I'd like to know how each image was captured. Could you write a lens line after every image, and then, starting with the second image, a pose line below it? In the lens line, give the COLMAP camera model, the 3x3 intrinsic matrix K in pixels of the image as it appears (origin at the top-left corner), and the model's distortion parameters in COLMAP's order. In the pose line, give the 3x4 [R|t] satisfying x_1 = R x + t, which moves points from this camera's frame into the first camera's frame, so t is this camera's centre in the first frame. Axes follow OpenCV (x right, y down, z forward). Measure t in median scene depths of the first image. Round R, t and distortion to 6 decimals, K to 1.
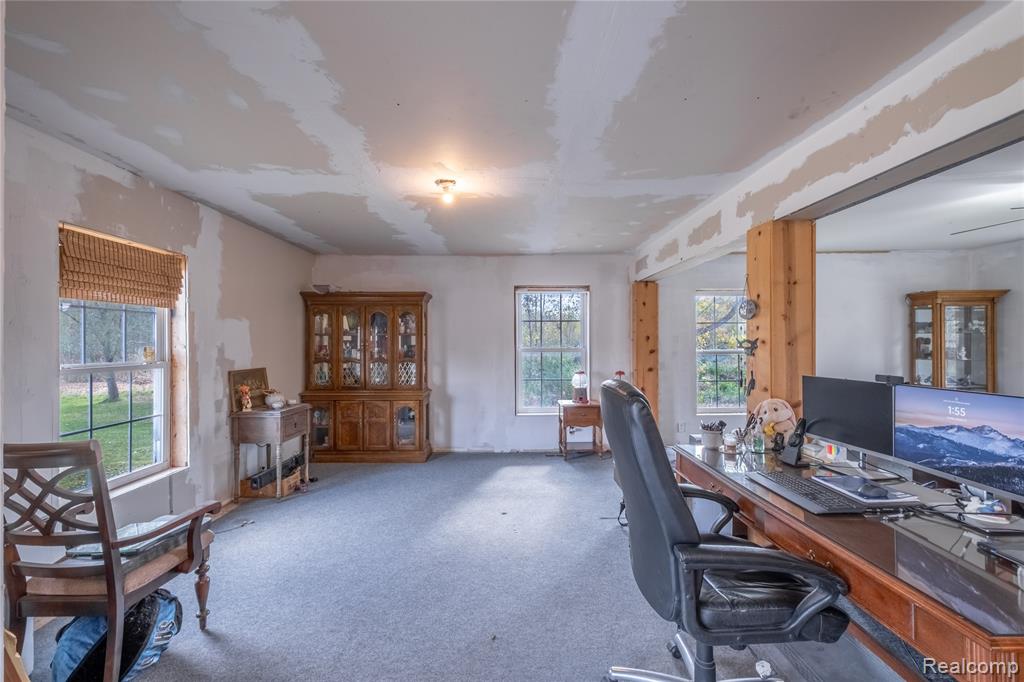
lens RADIAL K [[436.5, 0, 510.8], [0, 436.5, 342.4], [0, 0, 1]] dist [0.016016, 0.000034]
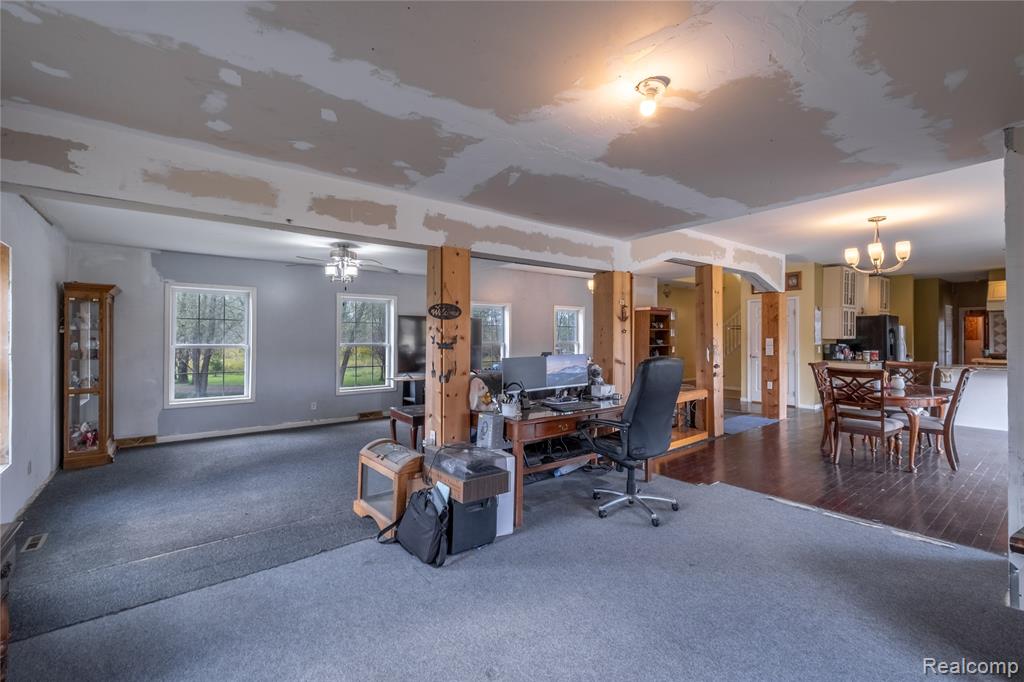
lens RADIAL K [[442.7, 0, 518.7], [0, 442.7, 337.6], [0, 0, 1]] dist [0.010998, -0.000107]
pose [[-0.612159, 0.003476, 0.790727, -0.418491], [0.005526, 0.999985, -0.000118, -0.000845], [-0.790716, 0.004298, -0.612169, 1.206175]]
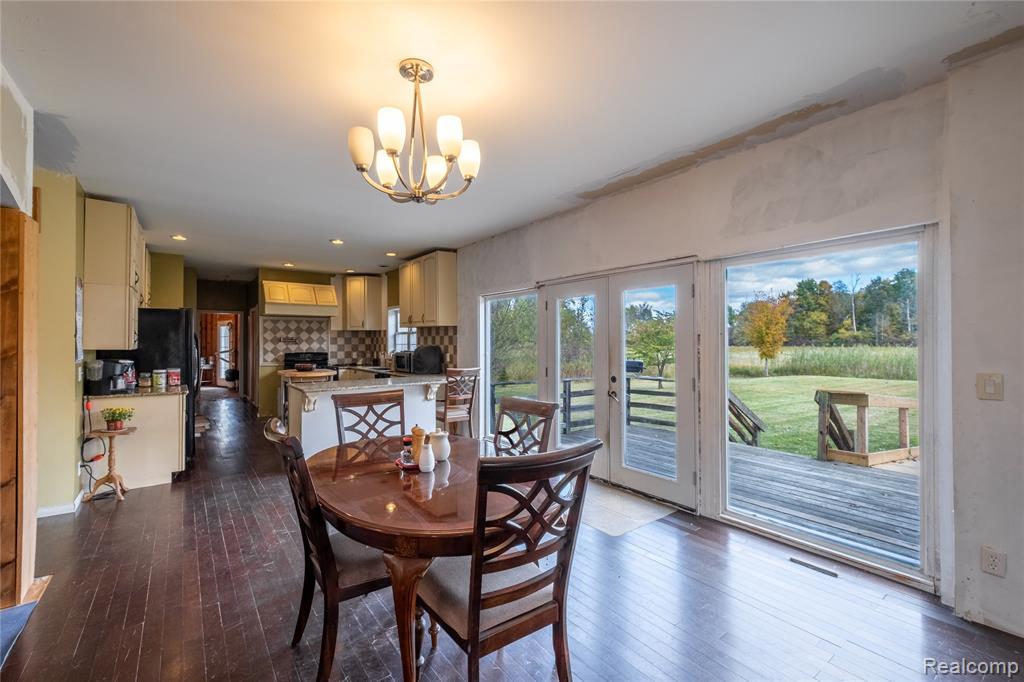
lens RADIAL K [[445.3, 0, 512.0], [0, 445.3, 341.0], [0, 0, 1]] dist [0.011107, -0.000246]
pose [[-0.812912, 0.006597, -0.582349, 0.238939], [0.004785, 0.999978, 0.004648, -0.008579], [0.582367, 0.000992, -0.812926, 0.027275]]
